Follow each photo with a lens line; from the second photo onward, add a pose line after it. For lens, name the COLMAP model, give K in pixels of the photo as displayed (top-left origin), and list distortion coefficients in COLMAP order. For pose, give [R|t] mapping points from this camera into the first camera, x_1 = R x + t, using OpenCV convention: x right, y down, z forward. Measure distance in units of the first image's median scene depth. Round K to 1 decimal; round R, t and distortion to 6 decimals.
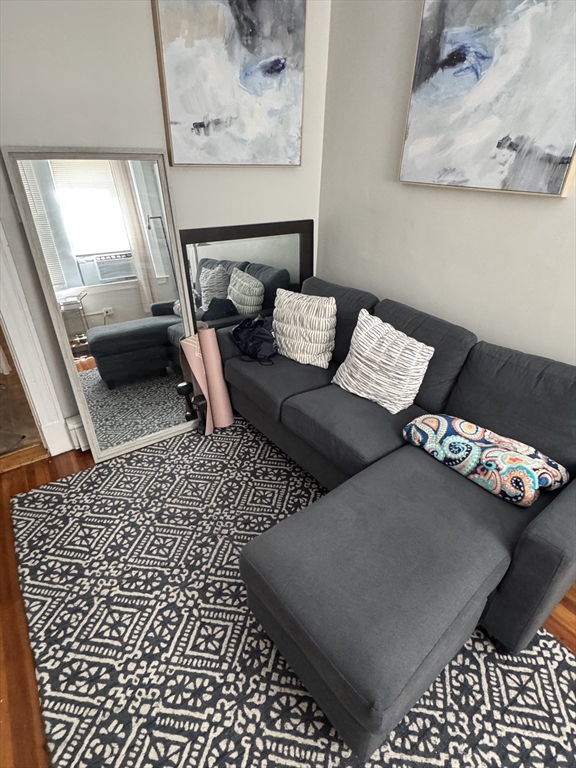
lens RADIAL K [[400.0, 0, 294.2], [0, 400.0, 383.6], [0, 0, 1]] dist [-0.002588, 0.000152]
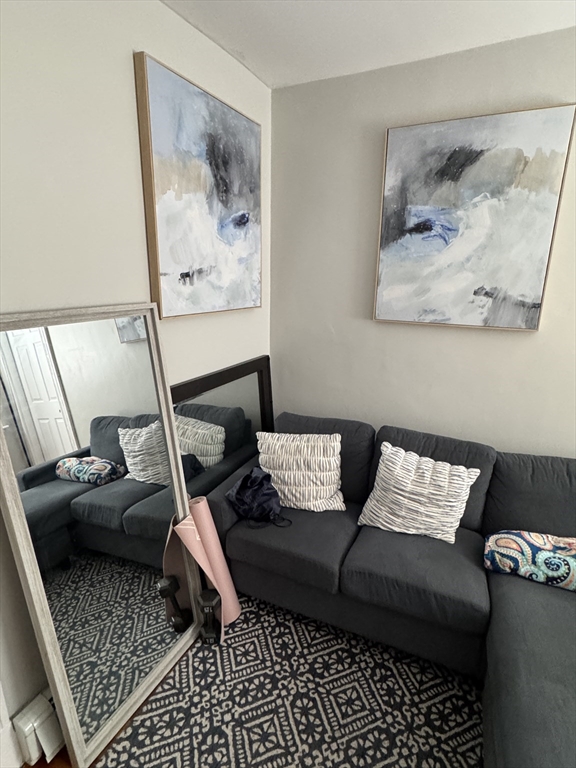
lens RADIAL K [[400.0, 0, 288.7], [0, 400.0, 383.6], [0, 0, 1]] dist [-0.002588, 0.000152]
pose [[0.879841, -0.133159, 0.456234, -0.484608], [0.240329, 0.952827, -0.185373, -0.206226], [-0.410028, 0.272744, 0.870338, 0.210163]]
